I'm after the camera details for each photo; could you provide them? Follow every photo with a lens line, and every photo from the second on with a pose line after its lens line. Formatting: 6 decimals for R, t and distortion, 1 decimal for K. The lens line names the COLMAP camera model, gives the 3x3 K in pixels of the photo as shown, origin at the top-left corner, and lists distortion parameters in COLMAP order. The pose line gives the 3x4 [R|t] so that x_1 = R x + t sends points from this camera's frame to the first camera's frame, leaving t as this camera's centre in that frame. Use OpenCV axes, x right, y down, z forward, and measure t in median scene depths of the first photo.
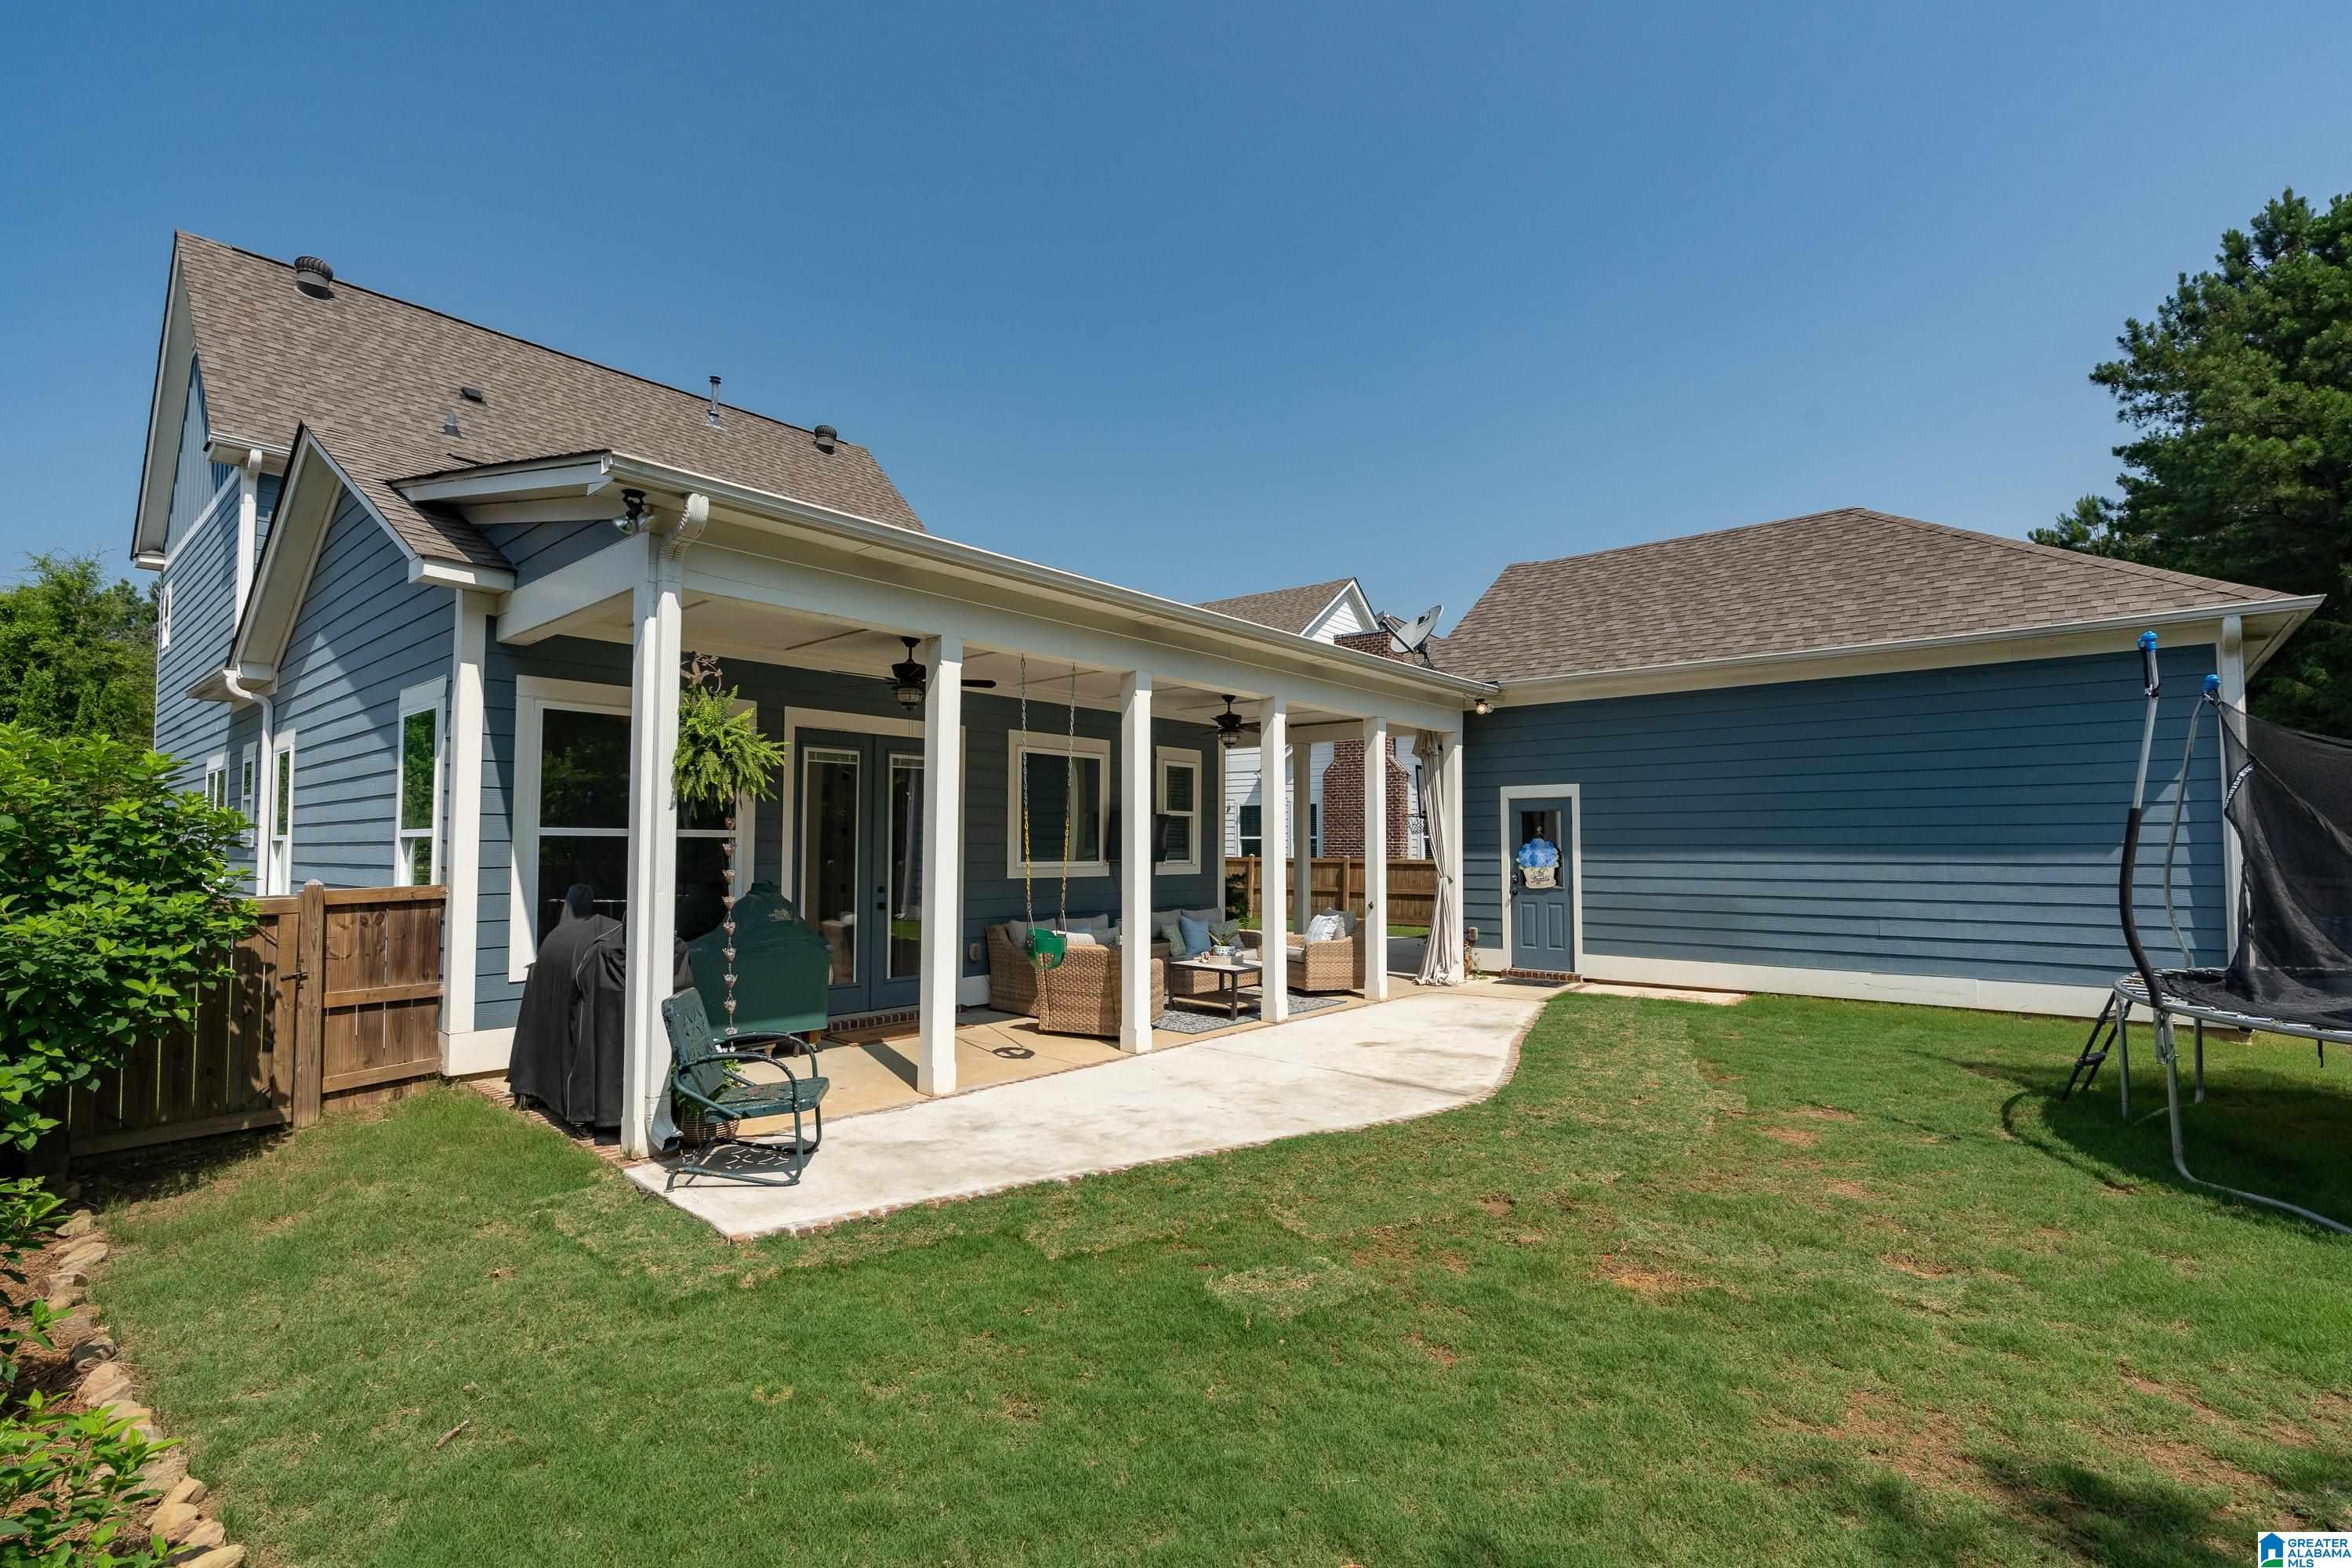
lens RADIAL K [[1088.8, 0, 1172.0], [0, 1088.8, 790.5], [0, 0, 1]] dist [0.001519, 0.000136]
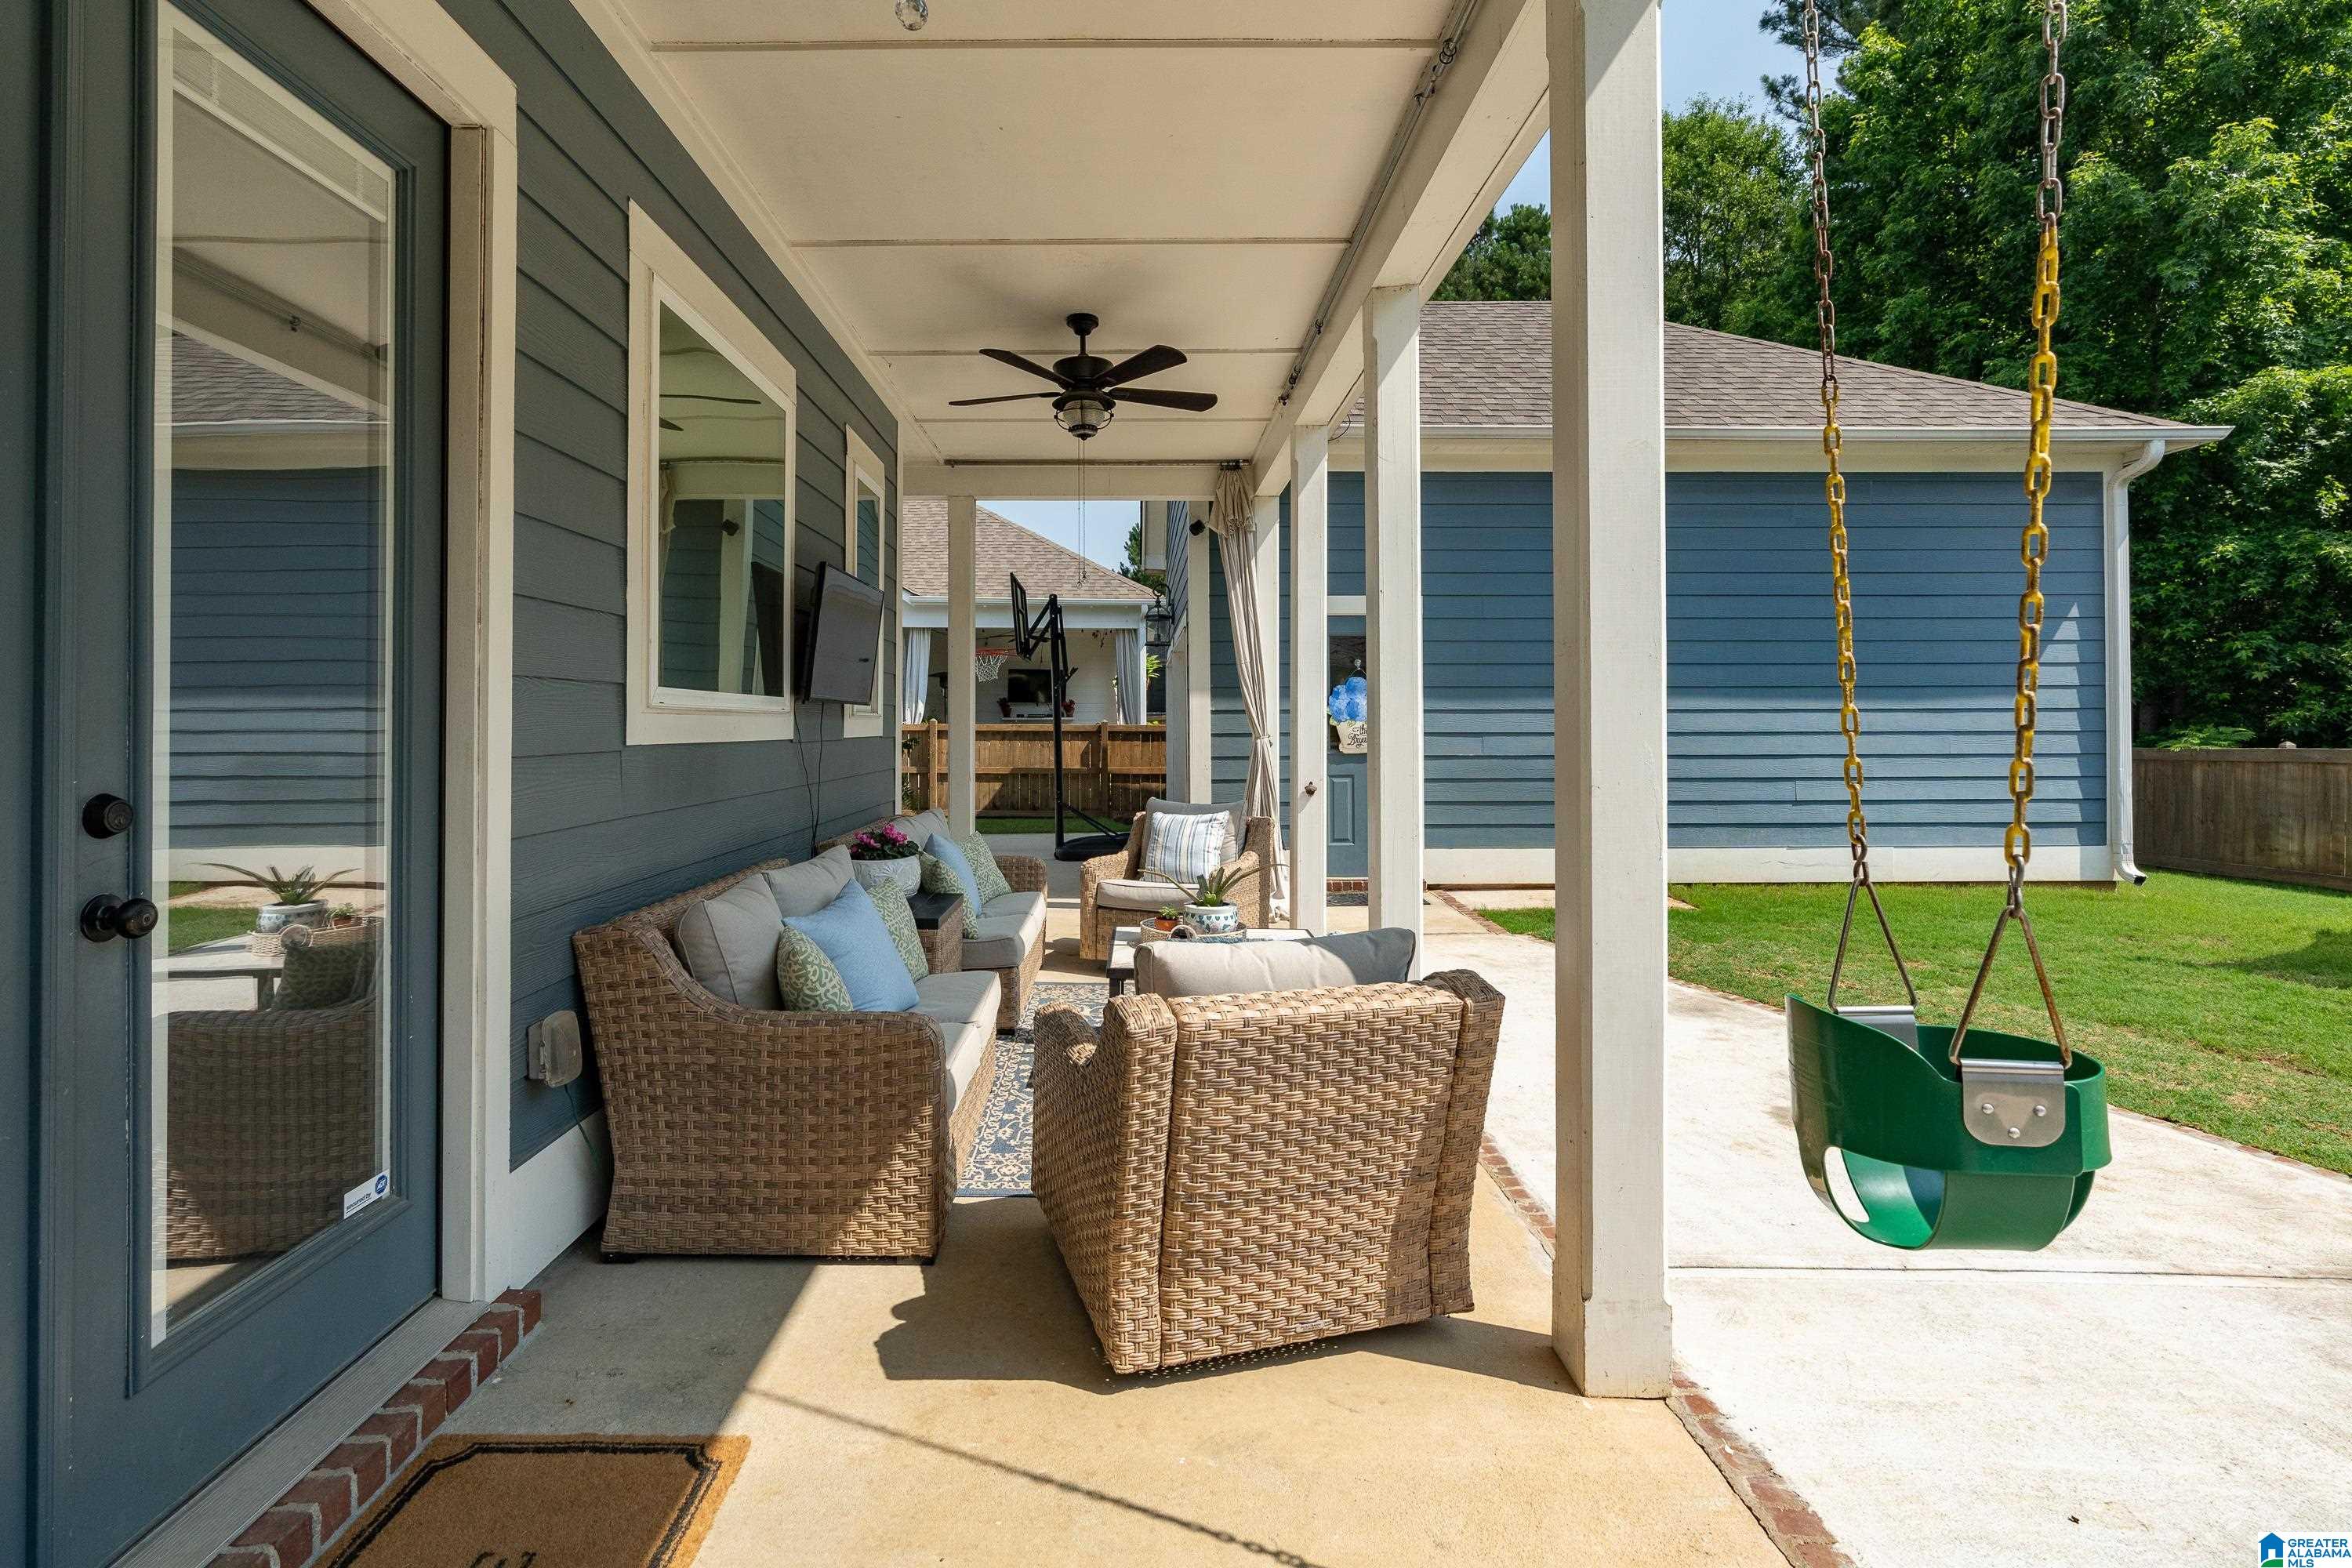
lens RADIAL K [[1088.8, 0, 1144.2], [0, 1088.8, 726.9], [0, 0, 1]] dist [0.001519, 0.000136]
pose [[0.749860, -0.002767, 0.661591, -0.239707], [-0.033511, 0.998549, 0.042158, 0.062054], [-0.660748, -0.053783, 0.748679, 0.726877]]
